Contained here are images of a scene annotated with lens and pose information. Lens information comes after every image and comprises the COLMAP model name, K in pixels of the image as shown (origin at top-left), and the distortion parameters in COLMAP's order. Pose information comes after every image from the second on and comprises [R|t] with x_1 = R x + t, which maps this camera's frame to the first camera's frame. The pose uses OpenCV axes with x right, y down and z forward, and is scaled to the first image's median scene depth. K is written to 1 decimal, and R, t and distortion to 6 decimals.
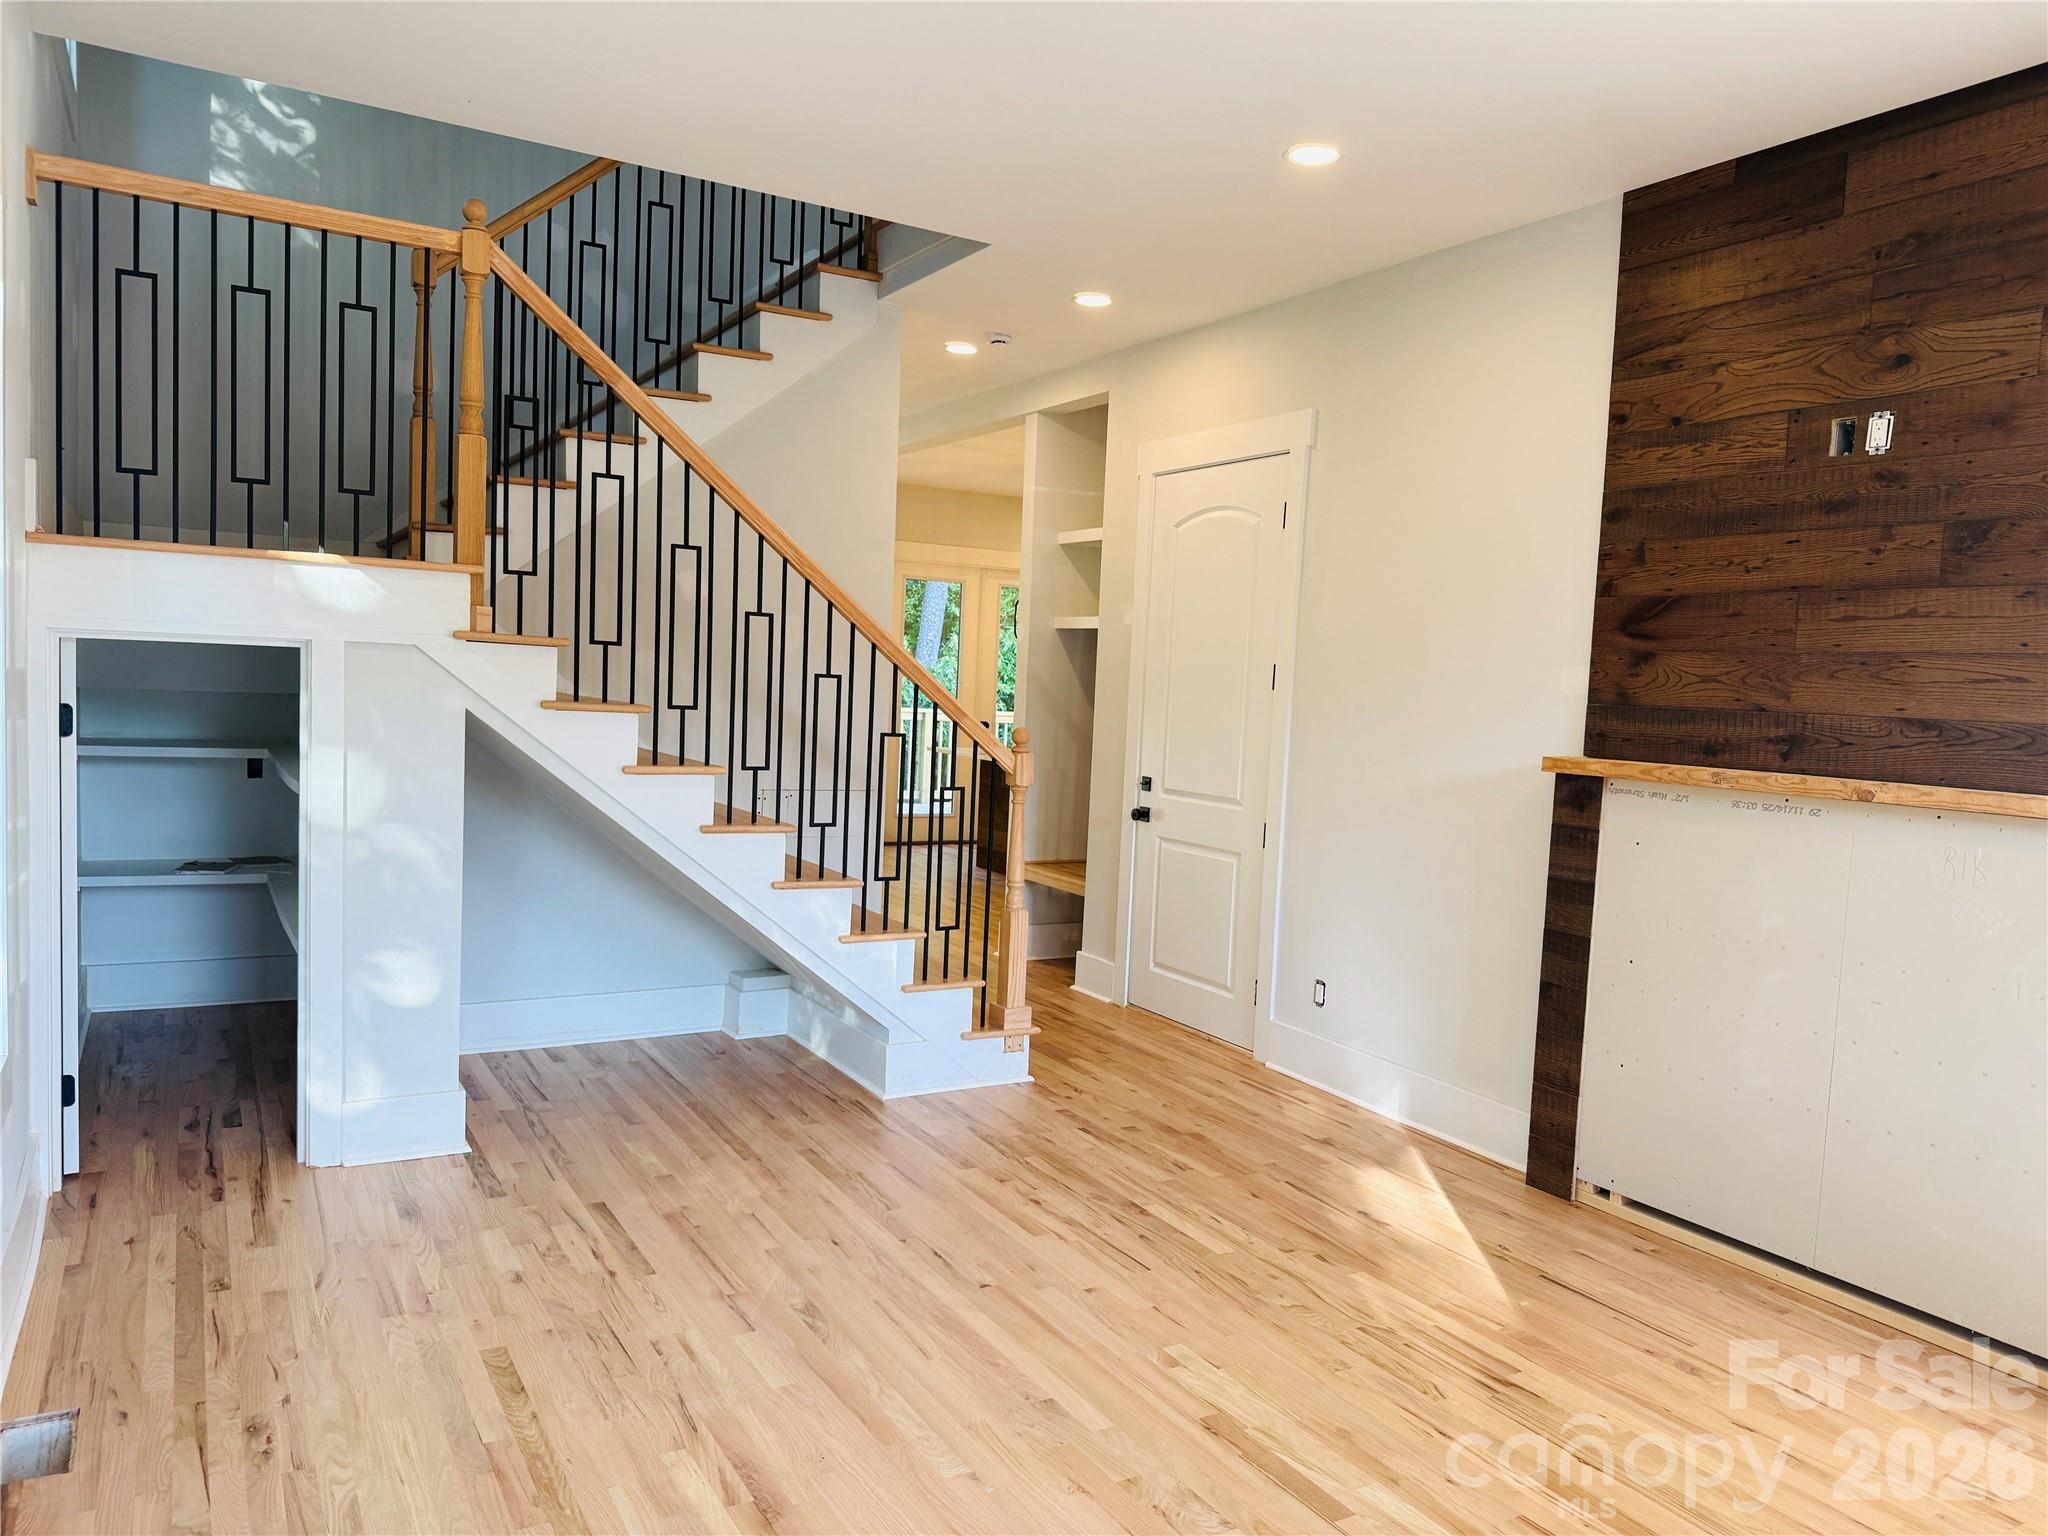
lens RADIAL K [[1446.9, 0, 1026.8], [0, 1446.9, 760.2], [0, 0, 1]] dist [0.105661, -0.144313]
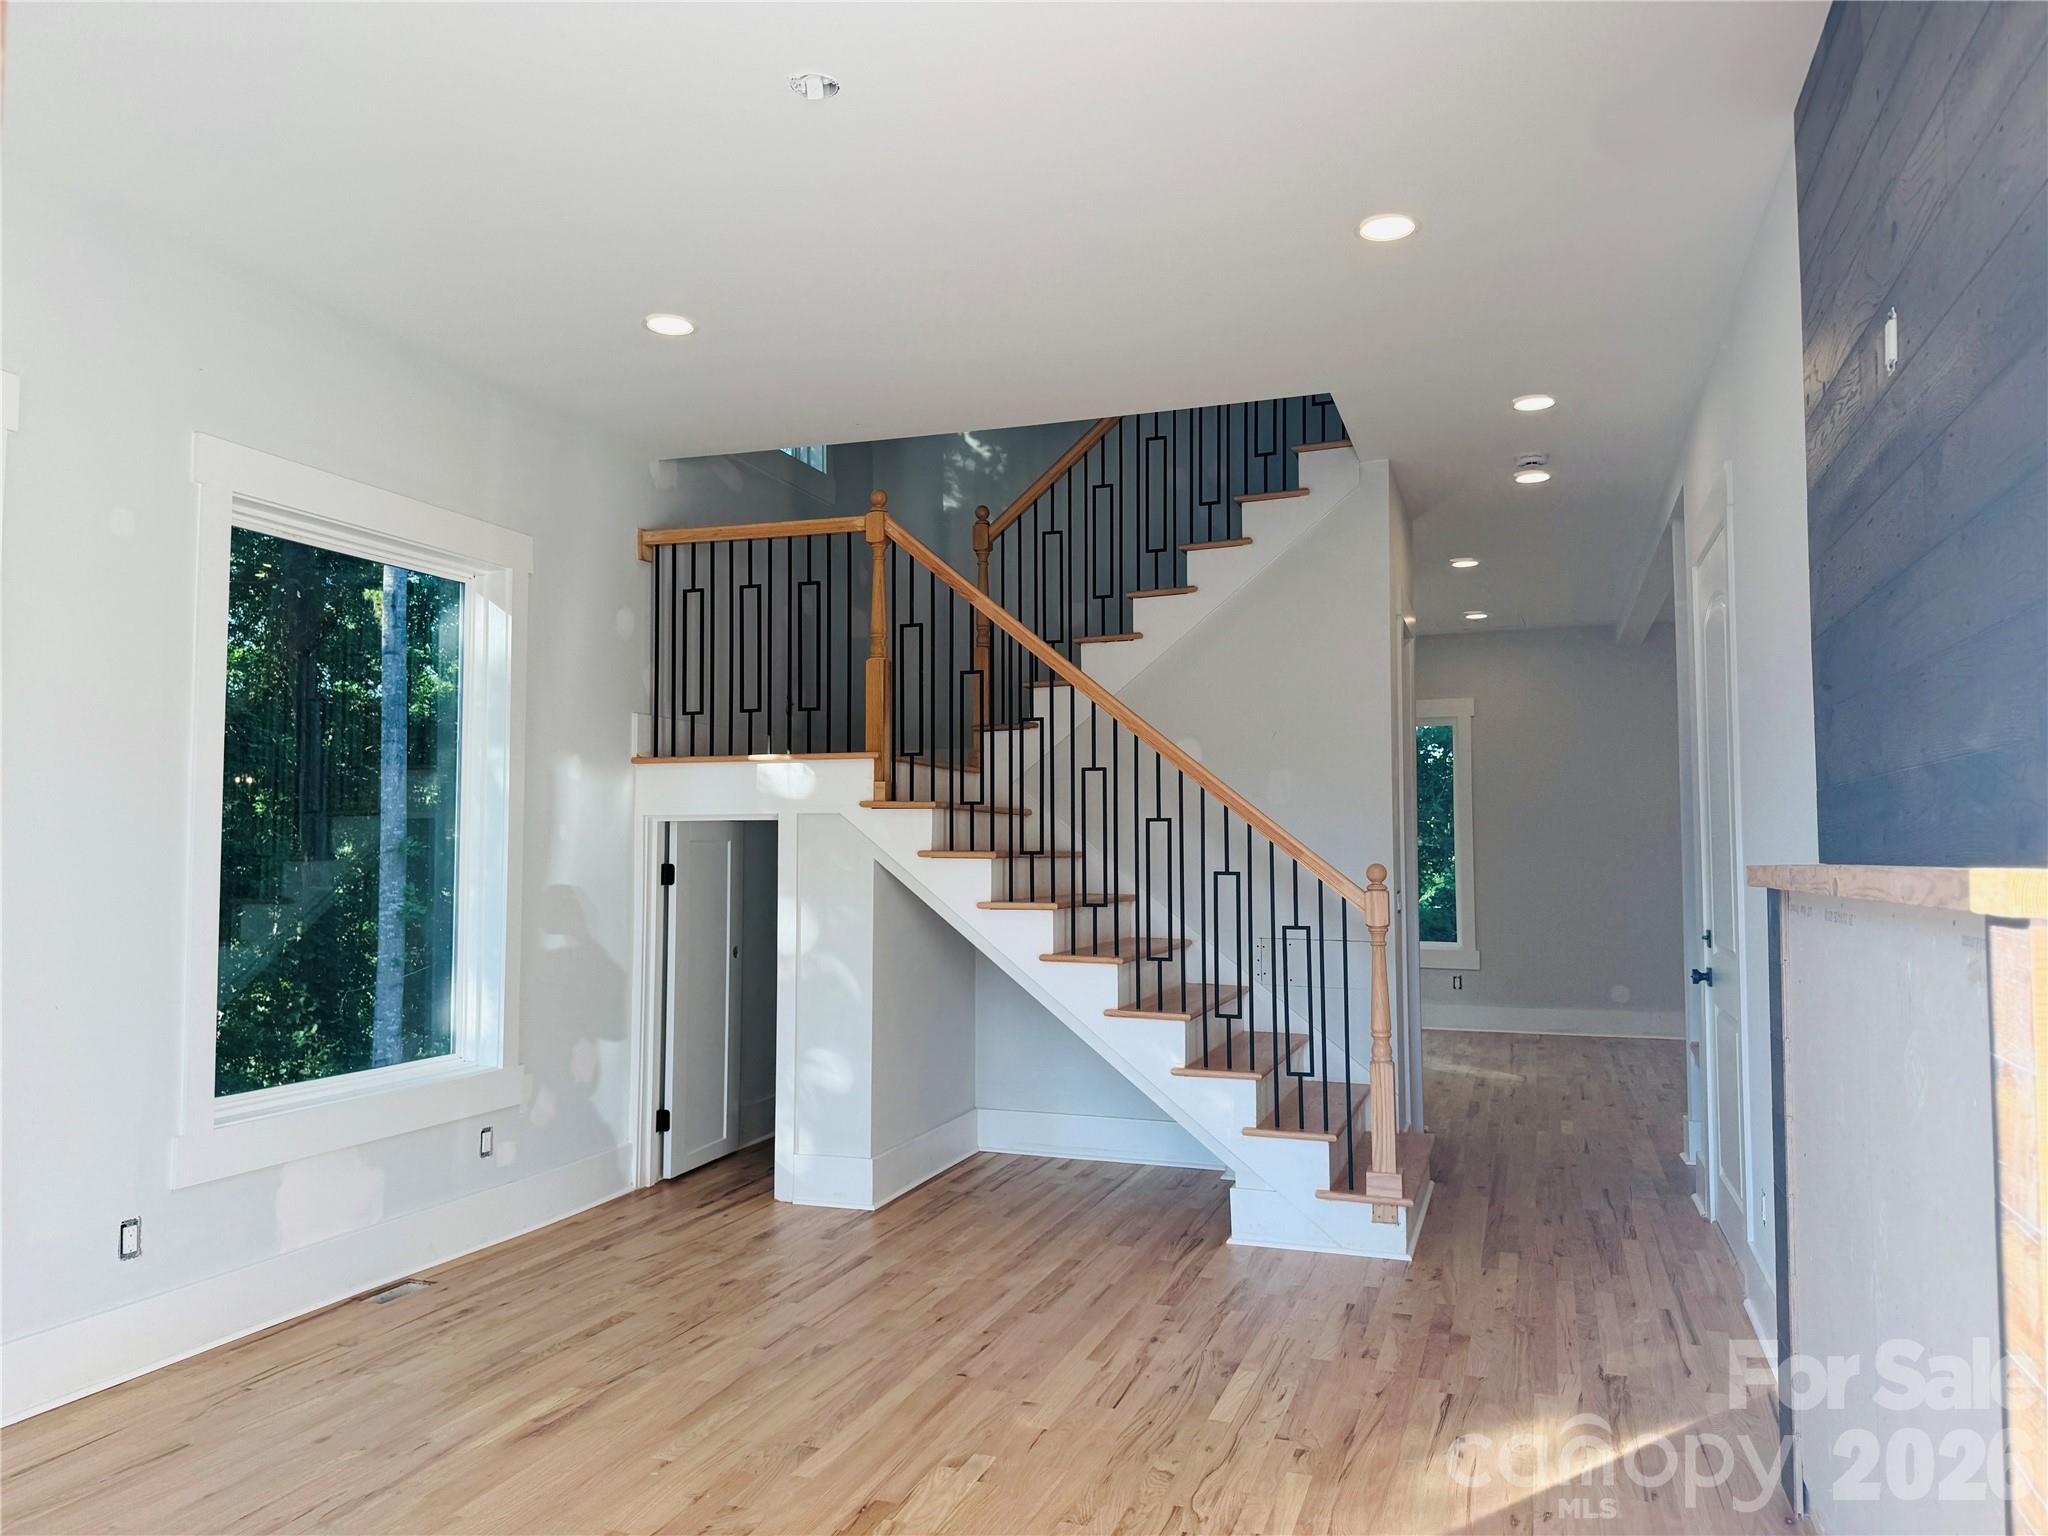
lens RADIAL K [[1426.4, 0, 1024.0], [0, 1426.4, 768.0], [0, 0, 1]] dist [0.095363, -0.172646]
pose [[0.648199, -0.095482, -0.755461, 0.695803], [-0.017890, 0.989924, -0.140465, 0.062626], [0.761260, 0.104565, 0.639960, 0.278052]]
